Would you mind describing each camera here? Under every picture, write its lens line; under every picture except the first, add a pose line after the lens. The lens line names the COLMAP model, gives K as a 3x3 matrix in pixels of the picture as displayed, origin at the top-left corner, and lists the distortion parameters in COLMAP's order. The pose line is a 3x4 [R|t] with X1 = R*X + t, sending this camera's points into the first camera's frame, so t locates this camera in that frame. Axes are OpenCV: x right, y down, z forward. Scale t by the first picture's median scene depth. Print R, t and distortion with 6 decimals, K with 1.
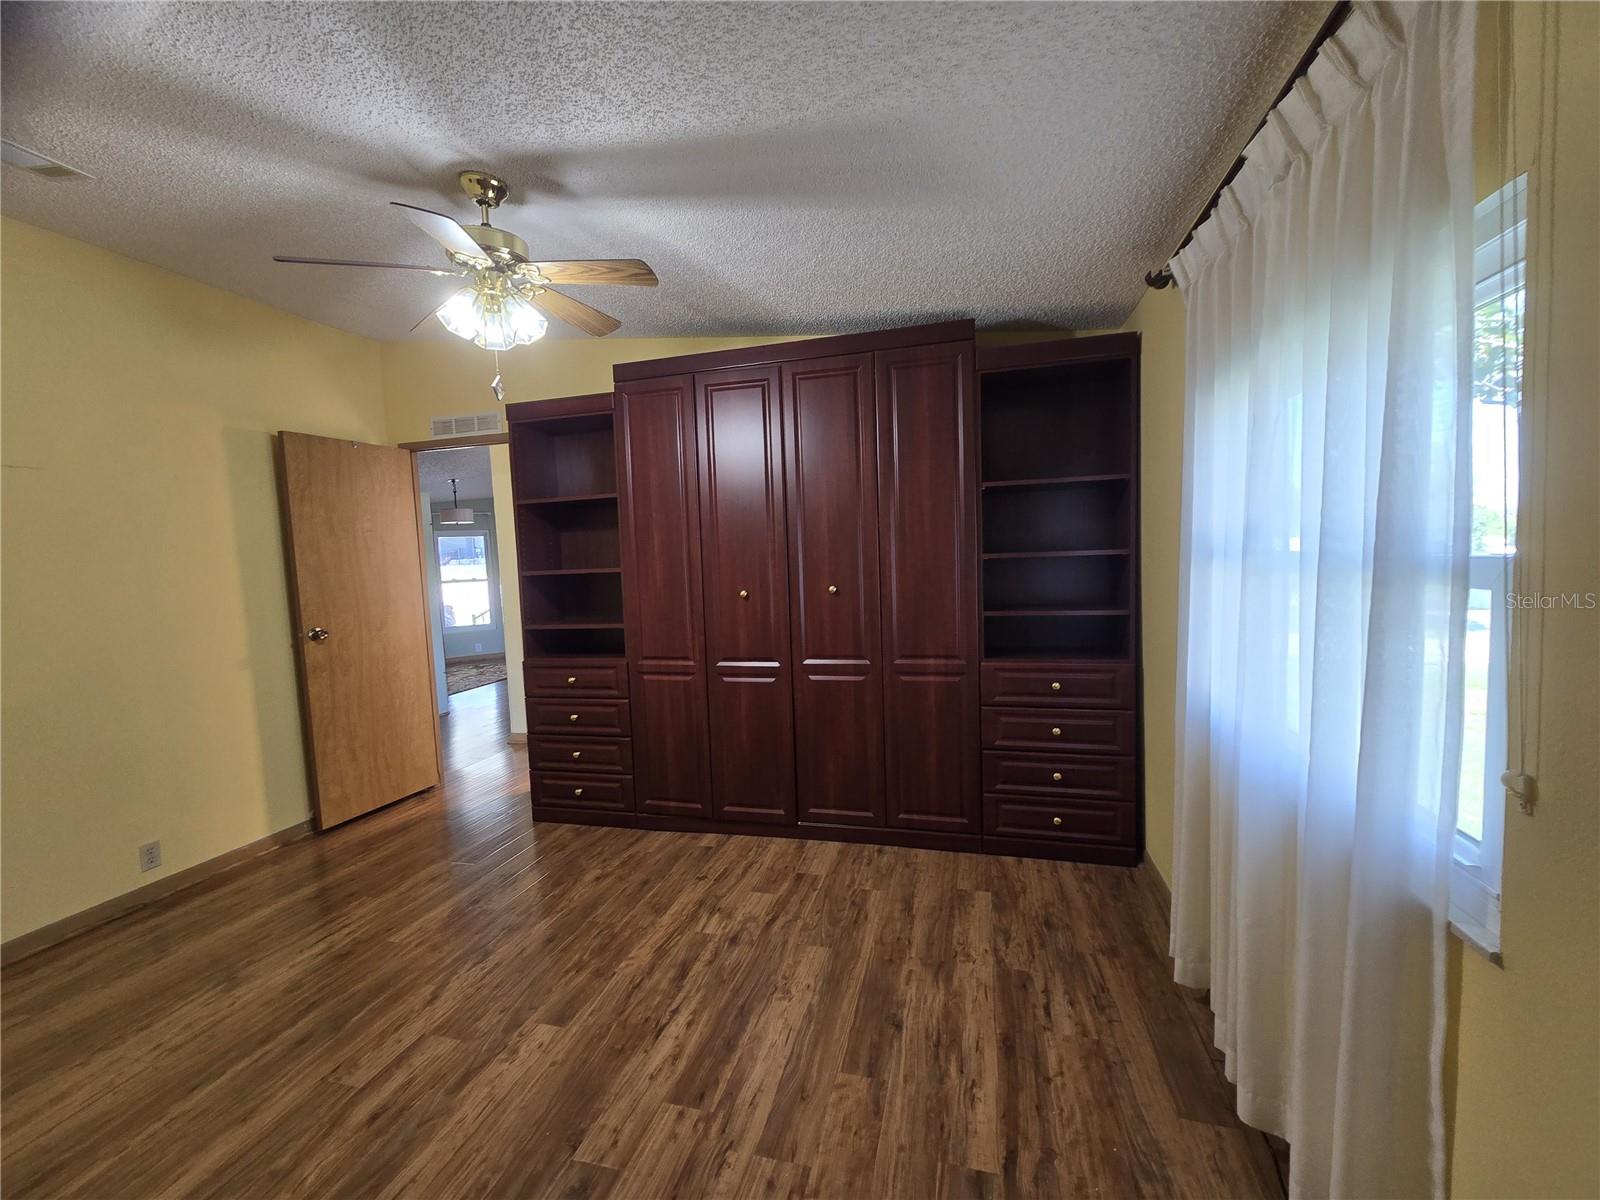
lens RADIAL K [[657.1, 0, 802.9], [0, 657.1, 604.3], [0, 0, 1]] dist [-0.000004, 0.002914]
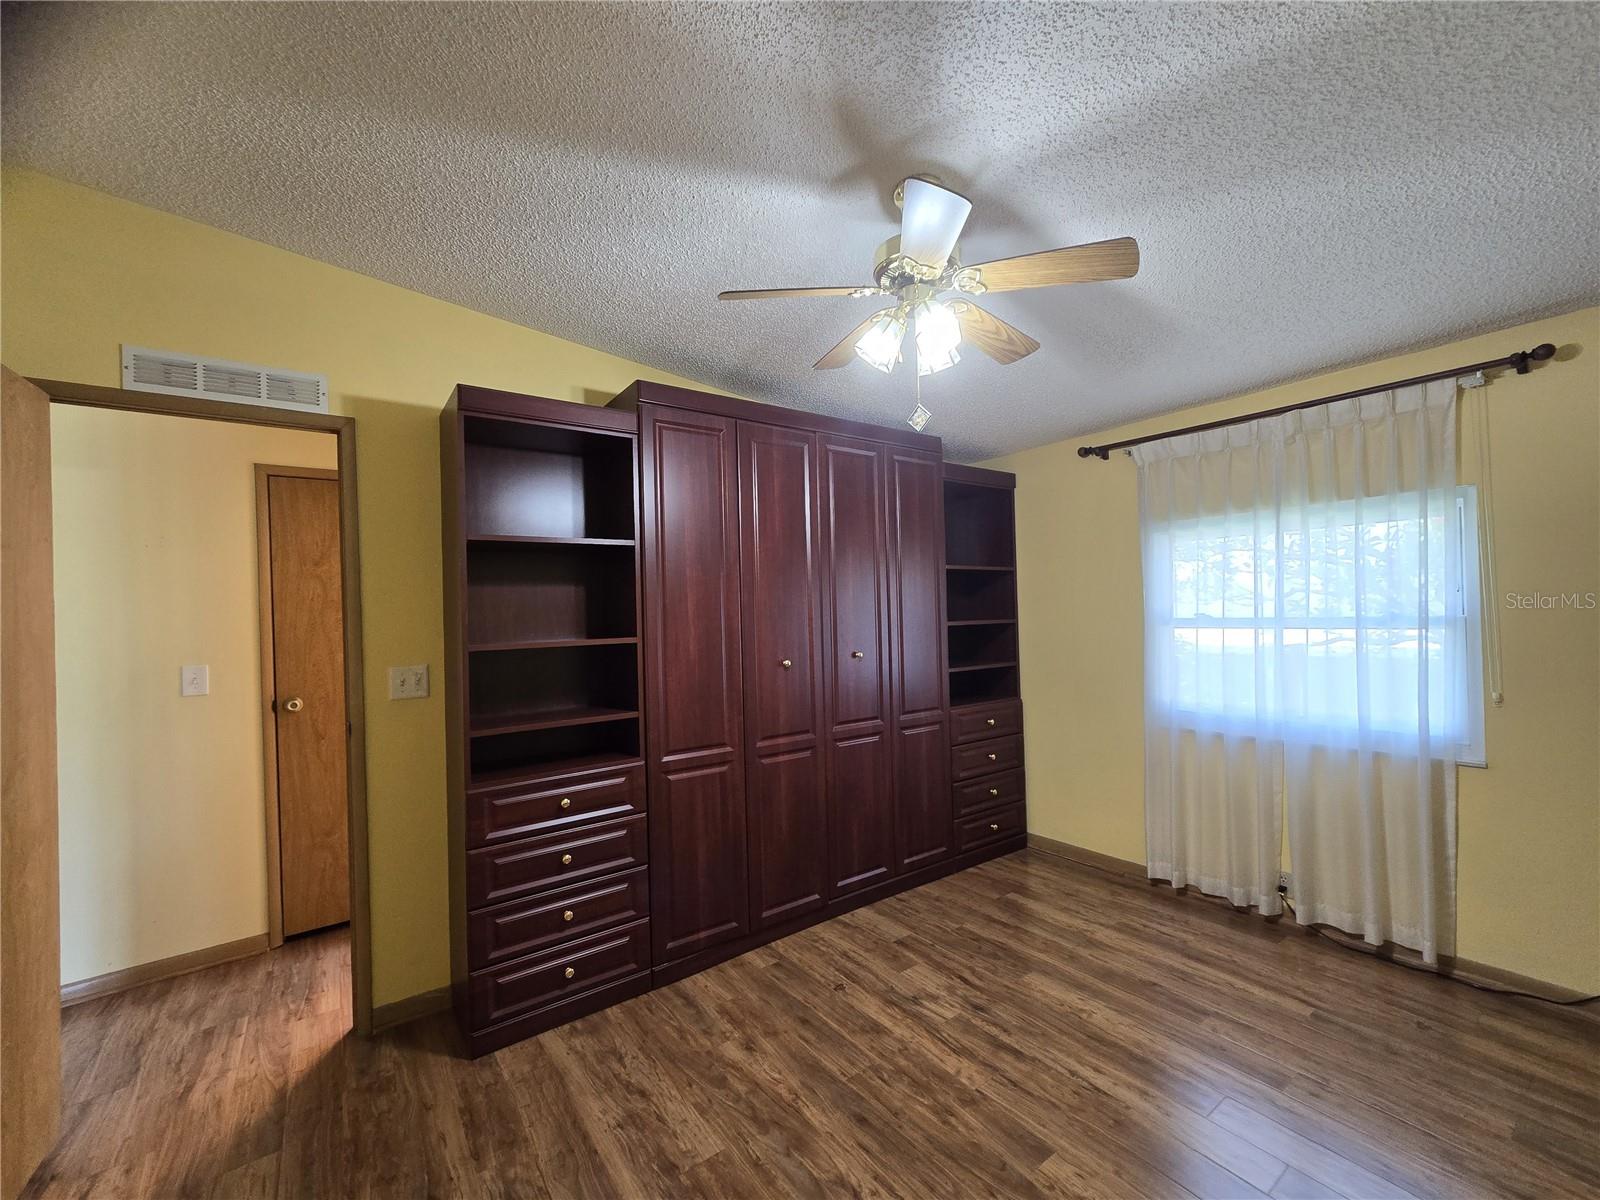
lens RADIAL K [[657.1, 0, 798.4], [0, 657.1, 607.5], [0, 0, 1]] dist [-0.000004, 0.002914]
pose [[0.636252, 0.026891, 0.771012, -1.074260], [0.063024, 0.994240, -0.086684, -0.017122], [-0.768902, 0.103745, 0.630893, 0.535774]]
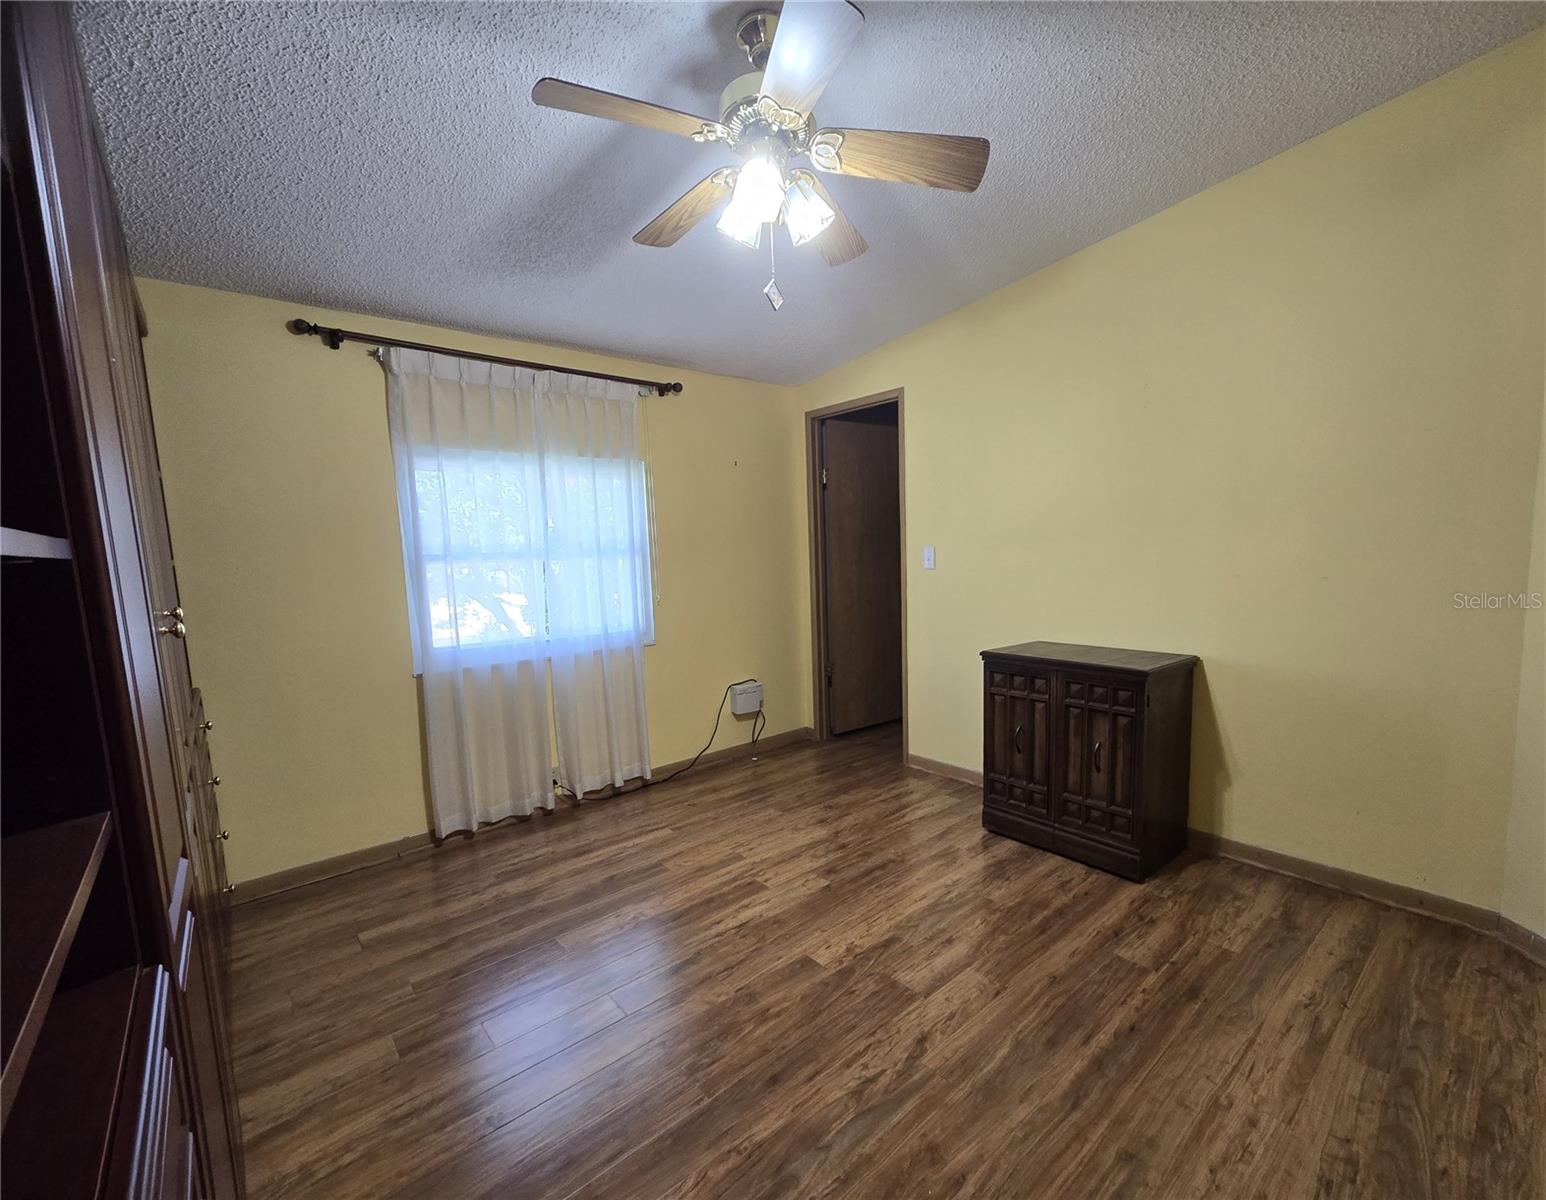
lens RADIAL K [[672.7, 0, 814.1], [0, 672.7, 621.6], [0, 0, 1]] dist [0.004662, 0.000470]
pose [[-0.831056, 0.007555, 0.556137, -0.839243], [0.110978, 0.982053, 0.152498, -0.054115], [-0.545004, 0.188453, -0.816980, 1.512736]]
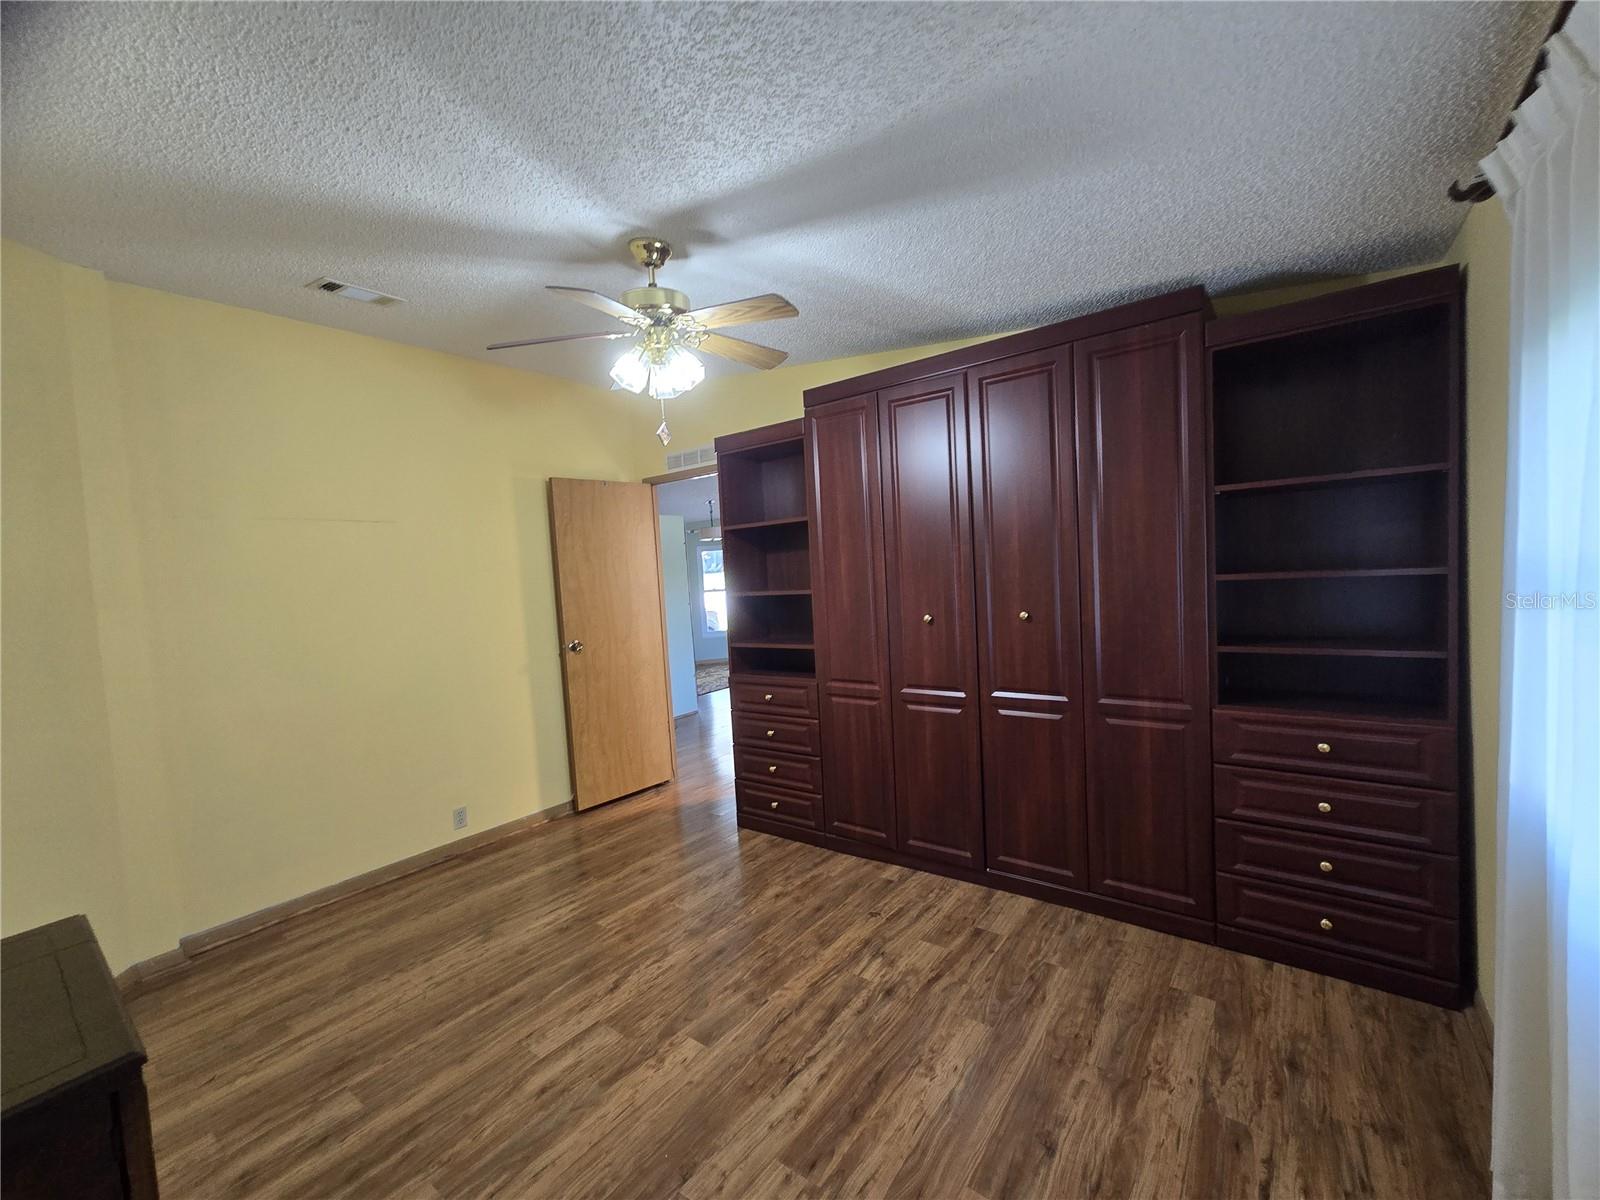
lens RADIAL K [[657.1, 0, 806.0], [0, 657.1, 606.2], [0, 0, 1]] dist [-0.000004, 0.002914]
pose [[0.927405, 0.006442, -0.374003, 0.136227], [-0.006701, 0.999977, 0.000609, -0.043935], [0.373999, 0.001941, 0.927427, 0.081461]]
